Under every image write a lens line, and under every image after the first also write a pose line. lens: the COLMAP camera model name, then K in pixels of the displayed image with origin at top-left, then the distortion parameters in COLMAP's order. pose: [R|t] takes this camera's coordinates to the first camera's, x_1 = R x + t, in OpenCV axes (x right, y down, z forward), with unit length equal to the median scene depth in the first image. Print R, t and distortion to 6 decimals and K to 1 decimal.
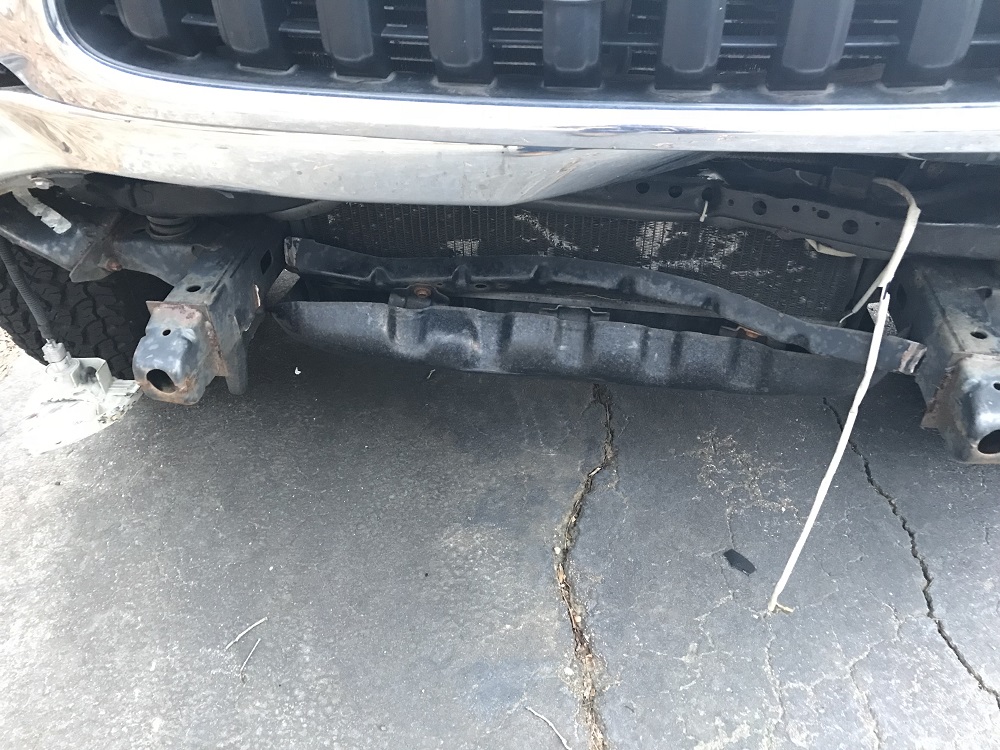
lens RADIAL K [[820.4, 0, 500.0], [0, 820.4, 375.0], [0, 0, 1]] dist [0.040178, -0.004002]
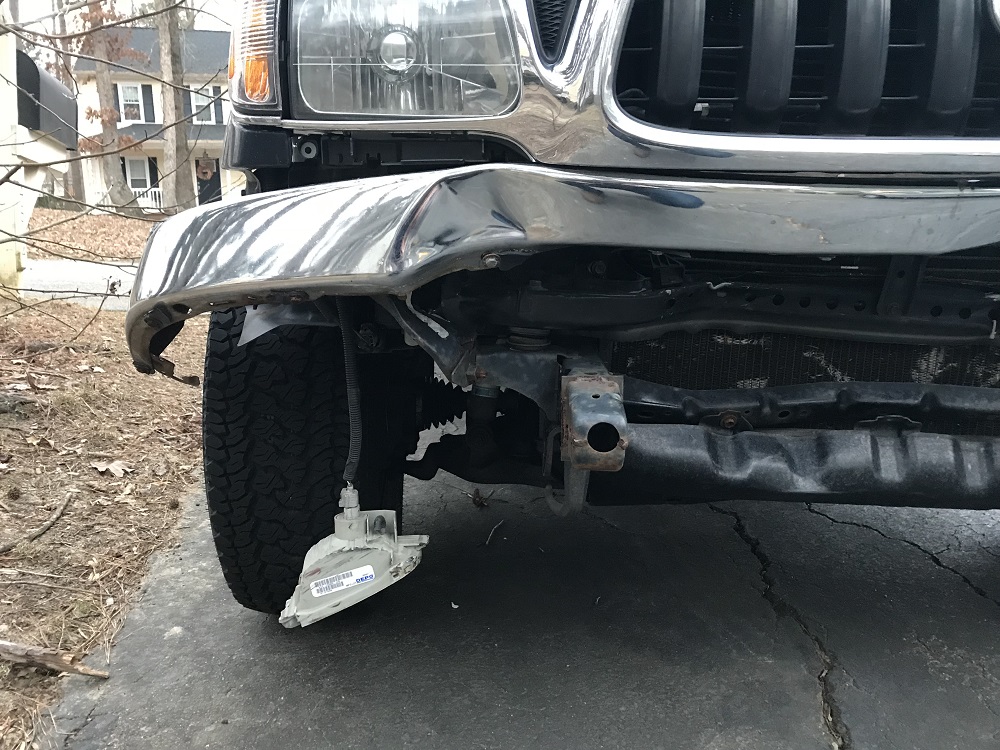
lens RADIAL K [[825.8, 0, 487.2], [0, 825.8, 376.9], [0, 0, 1]] dist [0.010799, -0.011045]
pose [[0.991097, 0.000334, 0.133138, -0.500252], [0.060003, 0.891558, -0.448914, 0.278929], [-0.118850, 0.452906, 0.883601, 0.080963]]
